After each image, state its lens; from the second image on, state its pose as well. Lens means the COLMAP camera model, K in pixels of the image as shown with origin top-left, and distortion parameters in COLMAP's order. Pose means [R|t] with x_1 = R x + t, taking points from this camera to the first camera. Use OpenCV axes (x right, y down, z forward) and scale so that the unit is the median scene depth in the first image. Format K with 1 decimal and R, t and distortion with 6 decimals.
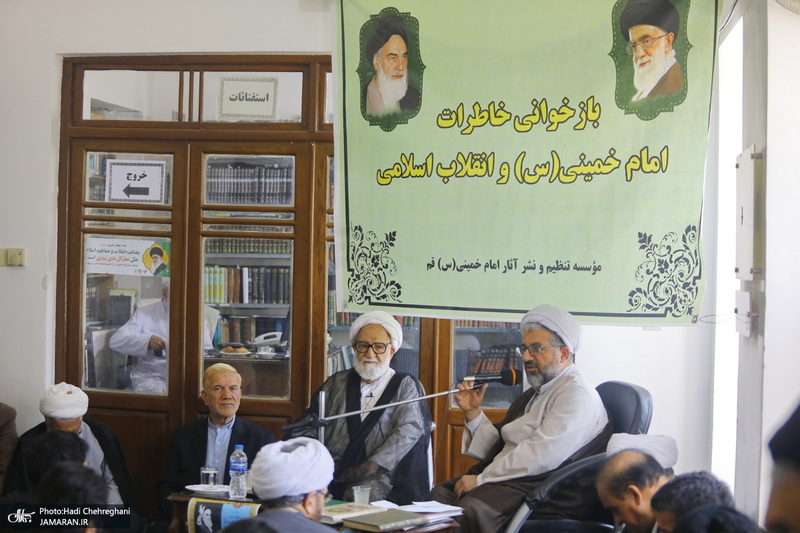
lens RADIAL K [[1617.9, 0, 399.9], [0, 1617.9, 237.7], [0, 0, 1]] dist [-0.351128, -0.060293]
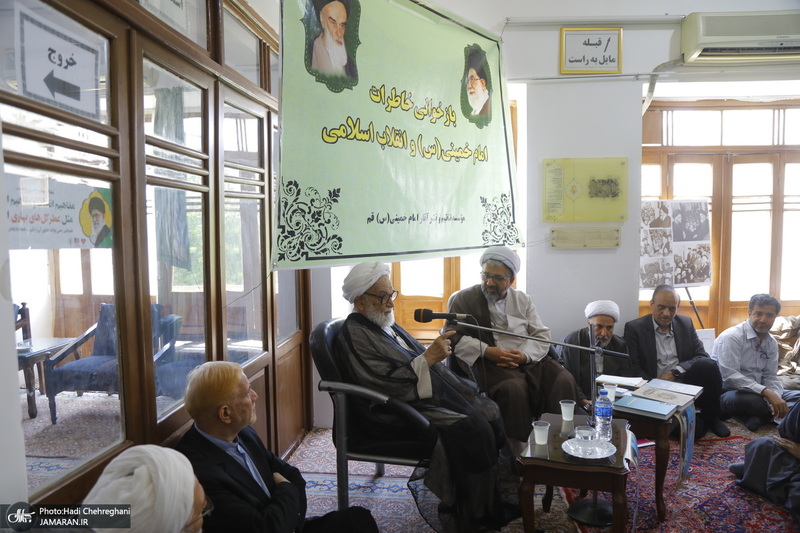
lens RADIAL K [[565.7, 0, 400.0], [0, 565.7, 266.5], [0, 0, 1]] dist [-0.098920, 0.068873]
pose [[-0.036375, -0.087838, 0.995470, -0.393064], [0.005555, 0.996096, 0.088097, 0.015354], [-0.999323, 0.008734, -0.035745, 1.005268]]
